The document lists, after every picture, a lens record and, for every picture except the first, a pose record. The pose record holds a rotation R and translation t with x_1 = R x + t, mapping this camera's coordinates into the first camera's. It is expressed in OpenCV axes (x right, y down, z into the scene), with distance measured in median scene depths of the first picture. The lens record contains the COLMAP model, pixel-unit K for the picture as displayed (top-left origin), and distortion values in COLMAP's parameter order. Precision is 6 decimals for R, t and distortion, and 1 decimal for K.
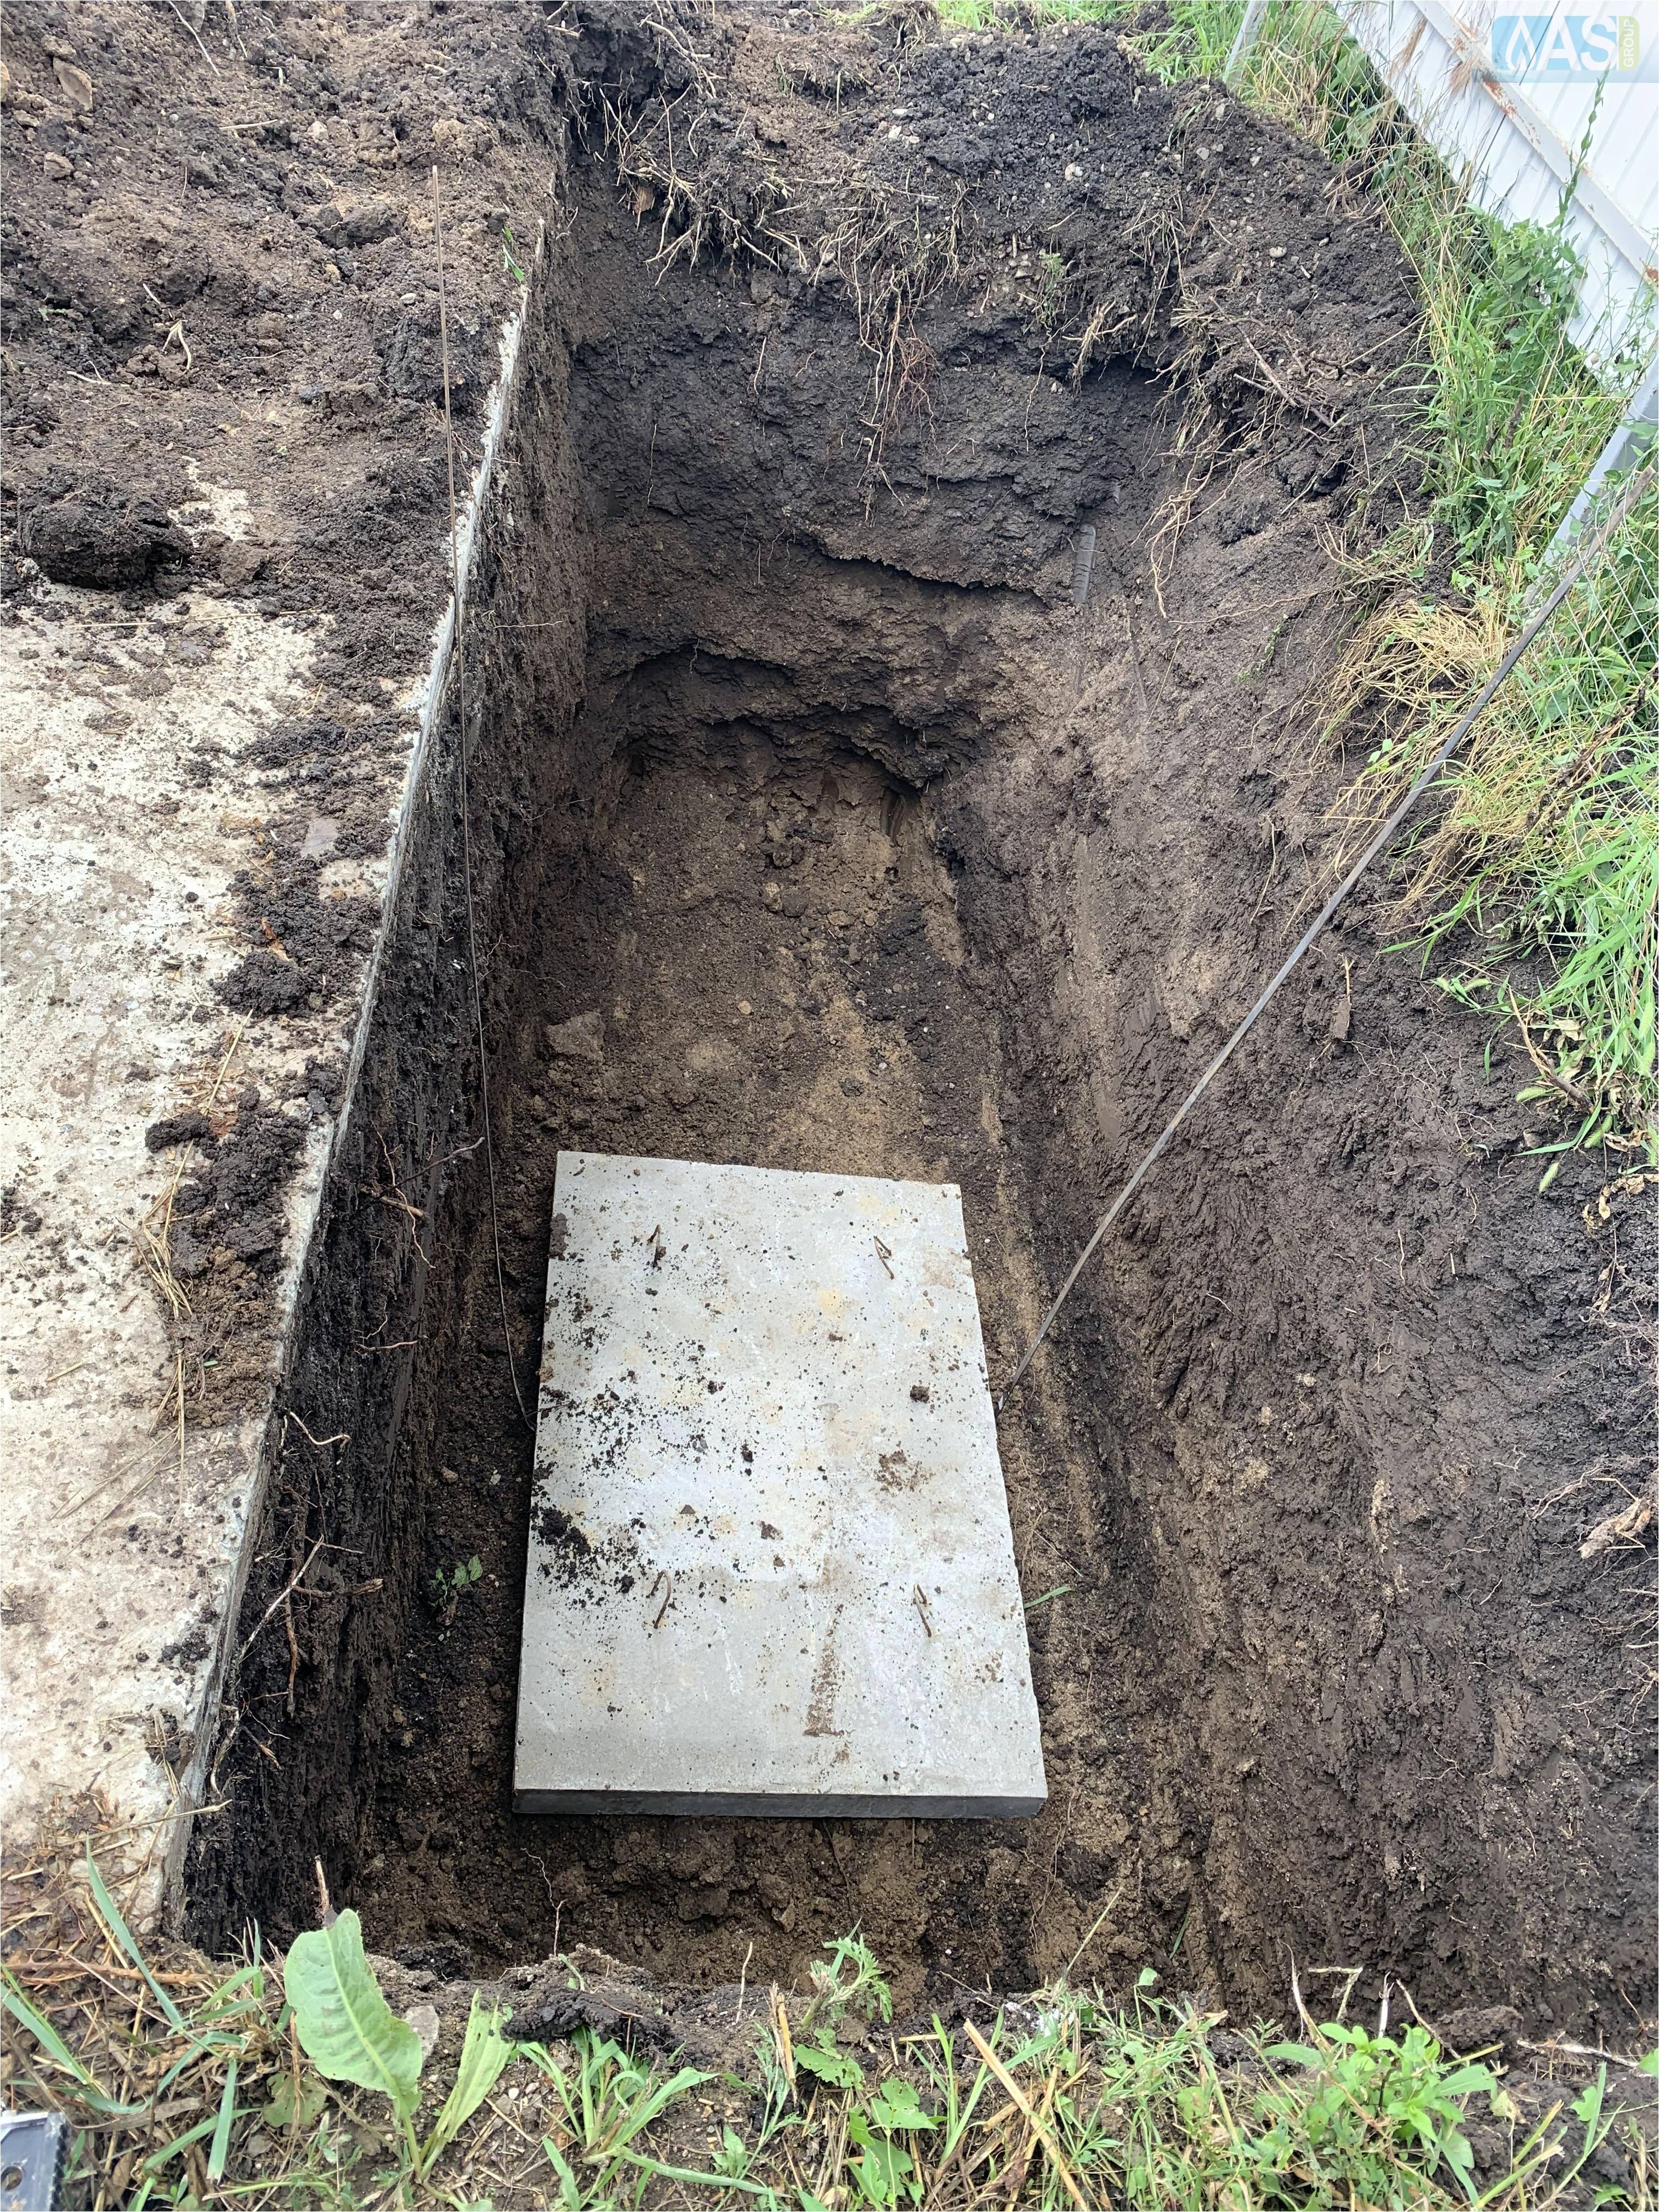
lens RADIAL K [[1681.3, 0, 831.4], [0, 1681.3, 1118.5], [0, 0, 1]] dist [0.008726, -0.004669]
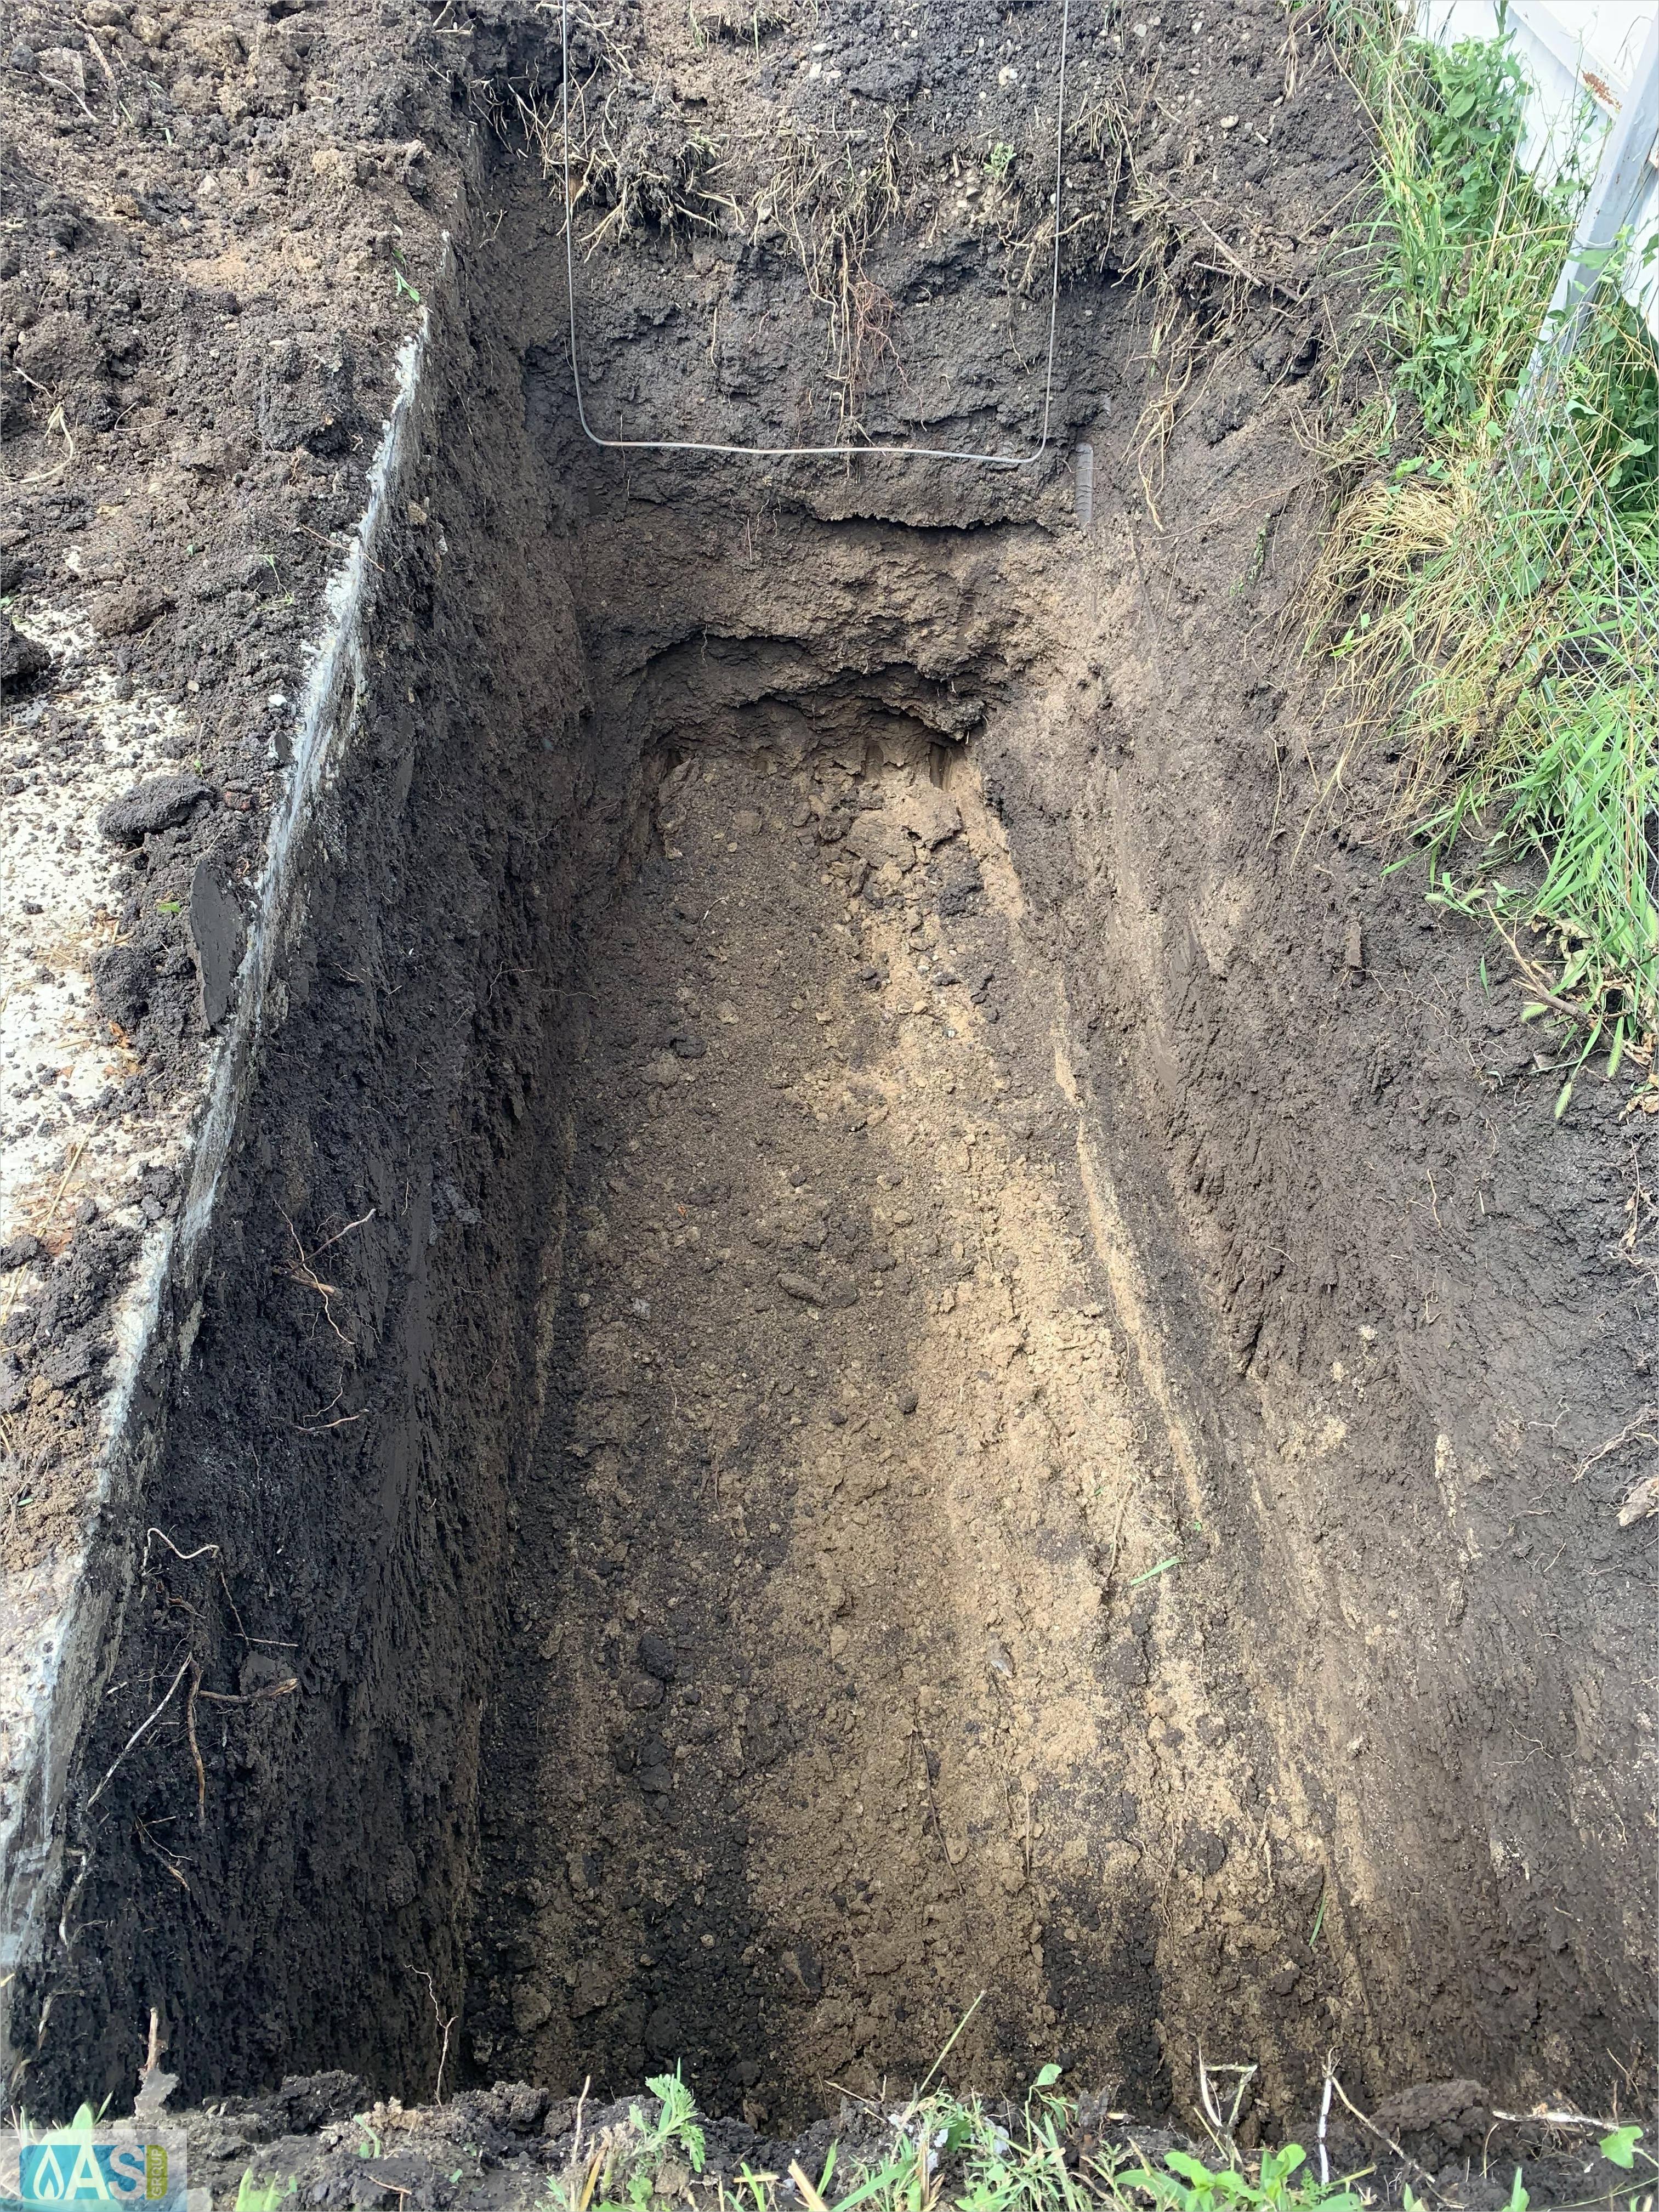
lens RADIAL K [[1686.0, 0, 829.5], [0, 1686.0, 1106.0], [0, 0, 1]] dist [0.003192, 0.005280]
pose [[0.986049, -0.119855, -0.115509, 0.095151], [0.122303, 0.992390, 0.014316, -0.016177], [0.112915, -0.028243, 0.993203, 0.035510]]
